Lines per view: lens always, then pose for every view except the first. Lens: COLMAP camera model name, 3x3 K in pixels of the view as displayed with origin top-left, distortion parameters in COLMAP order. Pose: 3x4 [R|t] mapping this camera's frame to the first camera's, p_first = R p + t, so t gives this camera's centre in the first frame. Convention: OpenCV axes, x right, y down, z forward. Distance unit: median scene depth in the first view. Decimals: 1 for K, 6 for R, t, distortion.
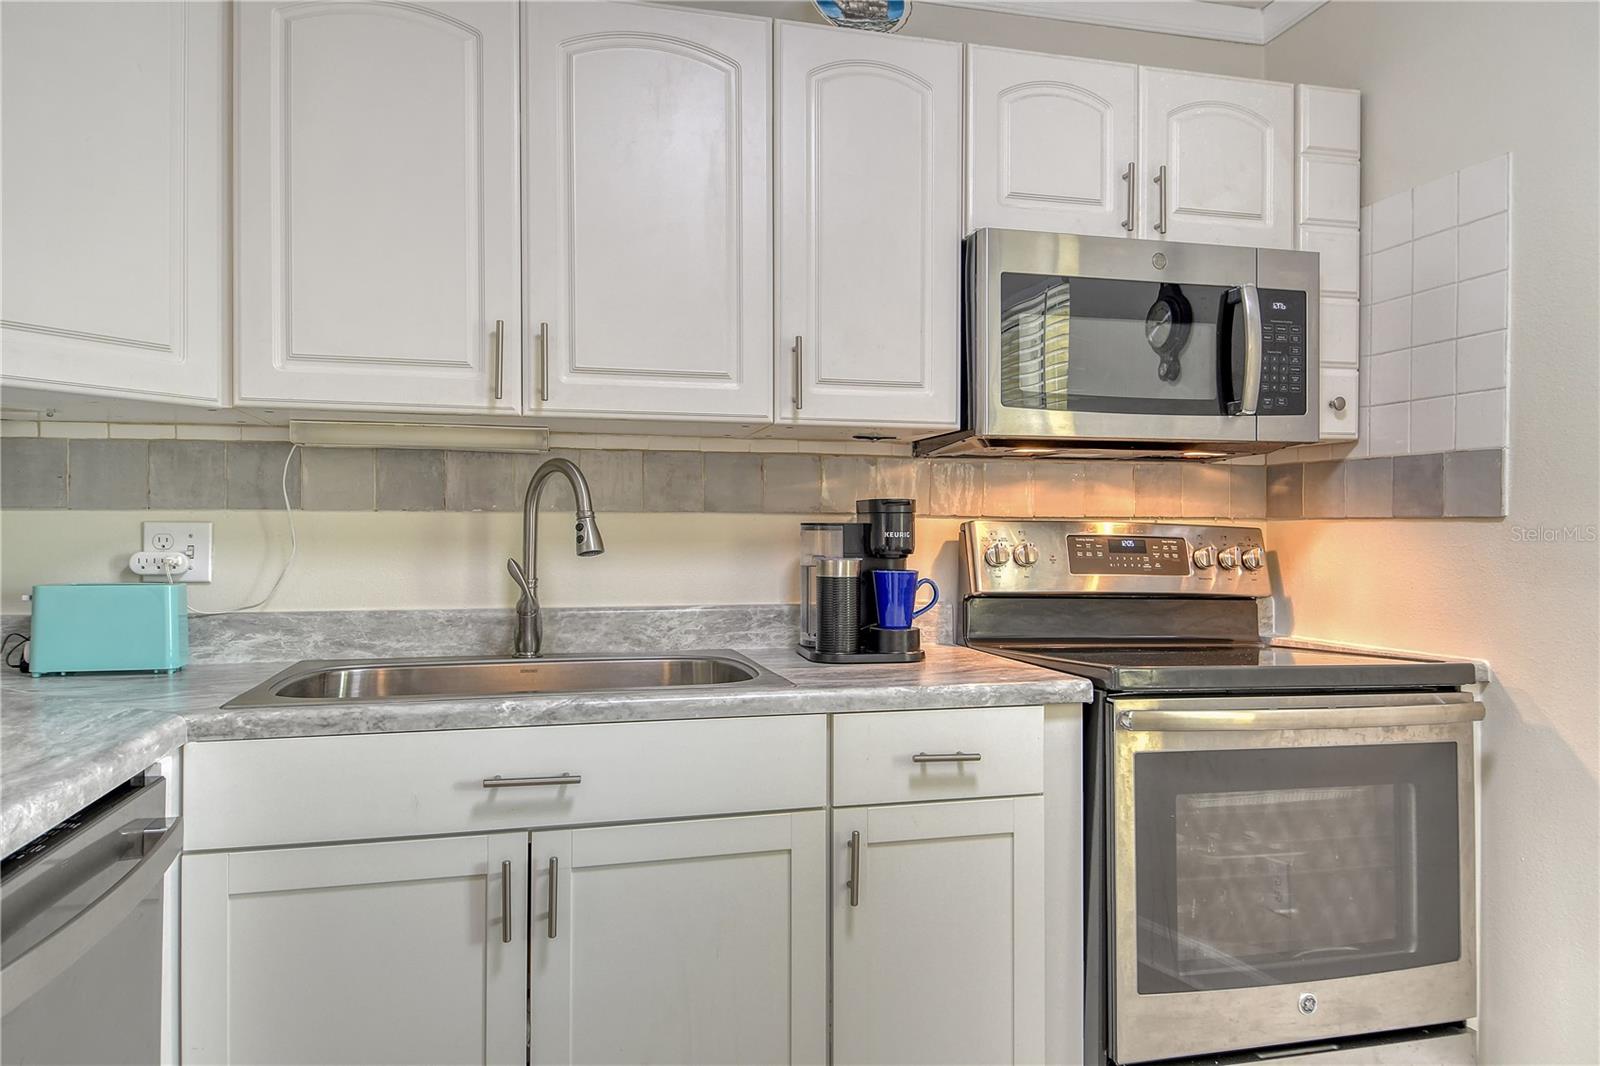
lens RADIAL K [[1071.0, 0, 819.6], [0, 1071.0, 501.8], [0, 0, 1]] dist [0.097570, -0.068204]
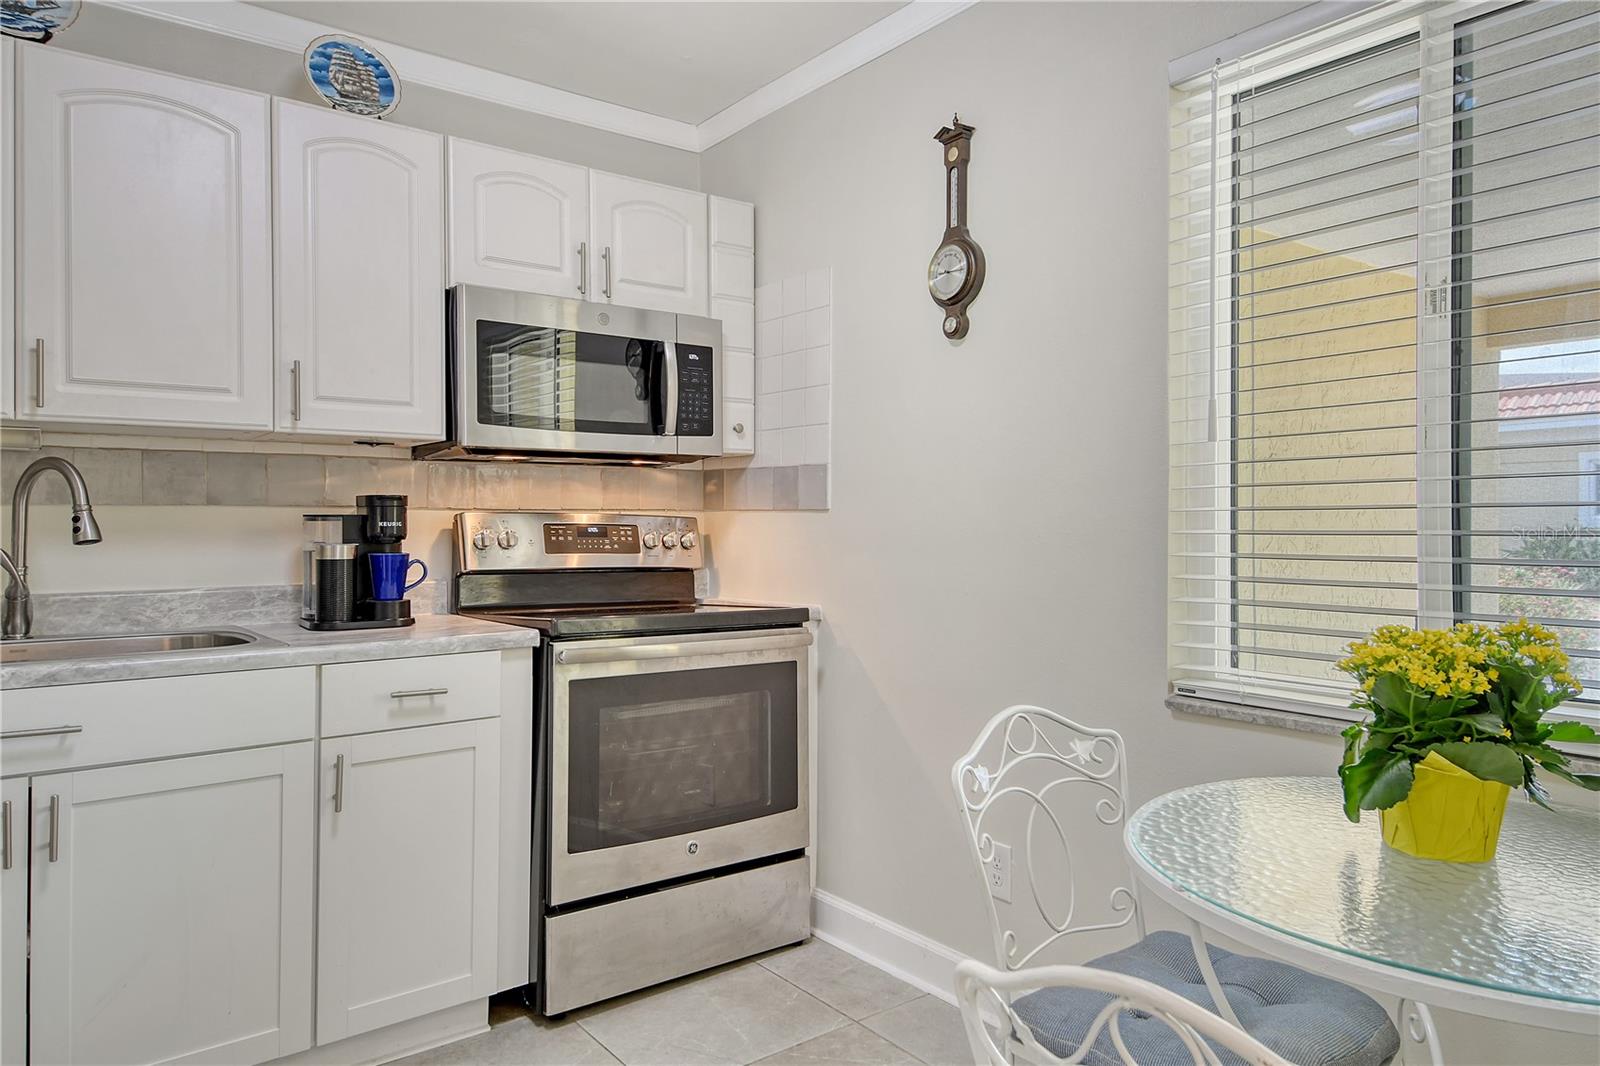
lens RADIAL K [[1071.0, 0, 819.6], [0, 1071.0, 501.8], [0, 0, 1]] dist [0.097570, -0.068204]
pose [[0.924141, 0.002518, 0.382044, 0.050702], [-0.006111, 0.999948, 0.008190, -0.008053], [-0.382004, -0.009904, 0.924108, -0.334665]]
